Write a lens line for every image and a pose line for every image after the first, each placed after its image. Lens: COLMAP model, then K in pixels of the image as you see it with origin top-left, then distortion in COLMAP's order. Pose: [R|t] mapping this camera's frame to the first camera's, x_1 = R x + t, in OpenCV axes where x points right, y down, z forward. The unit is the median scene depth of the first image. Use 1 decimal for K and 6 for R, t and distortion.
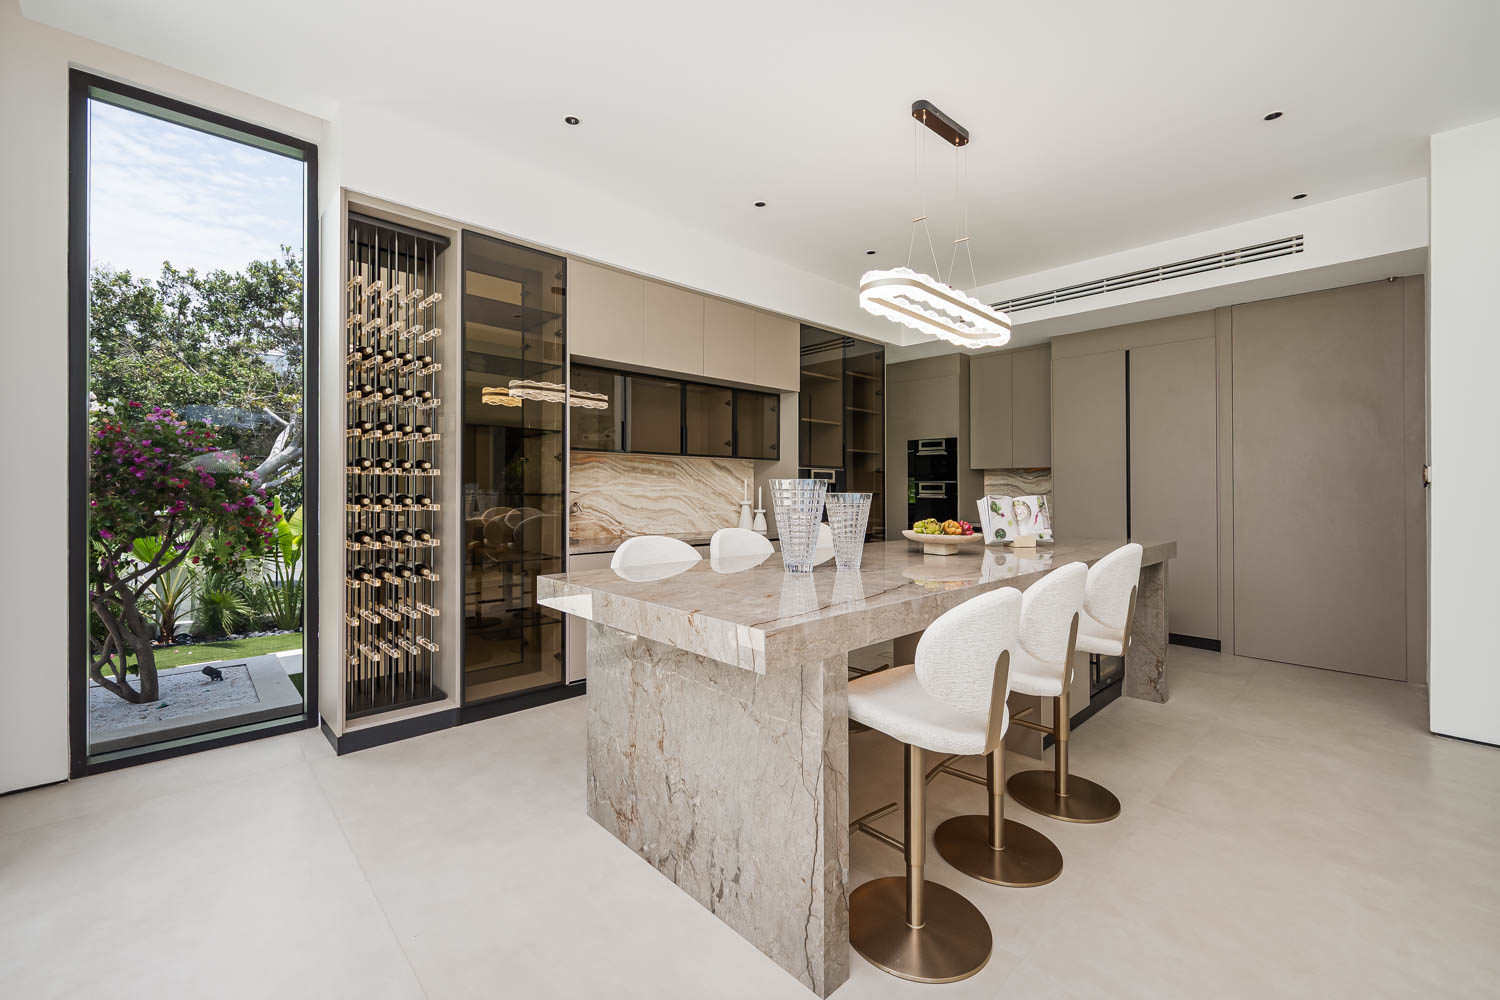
lens RADIAL K [[631.9, 0, 750.8], [0, 631.9, 492.7], [0, 0, 1]] dist [-0.001106, -0.000095]
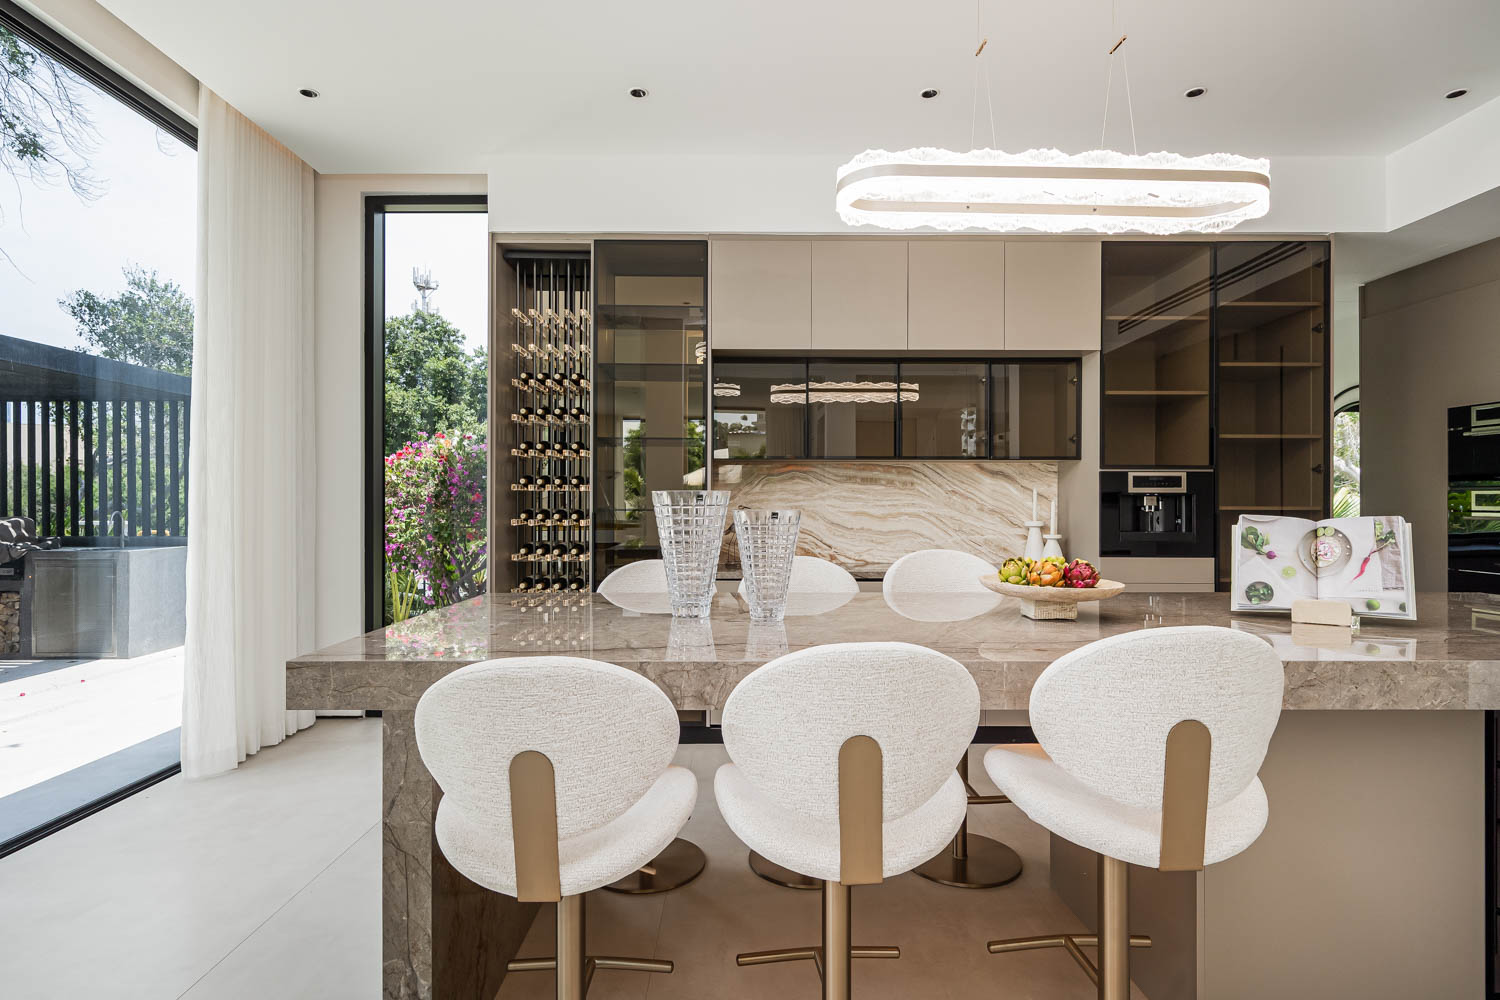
lens RADIAL K [[761.8, 0, 751.9], [0, 761.8, 505.7], [0, 0, 1]] dist [0.004279, 0.000035]
pose [[0.728723, -0.001752, -0.684806, 0.374831], [-0.001174, 0.999992, -0.003809, 0.000125], [0.684807, 0.003580, 0.728716, 0.215539]]
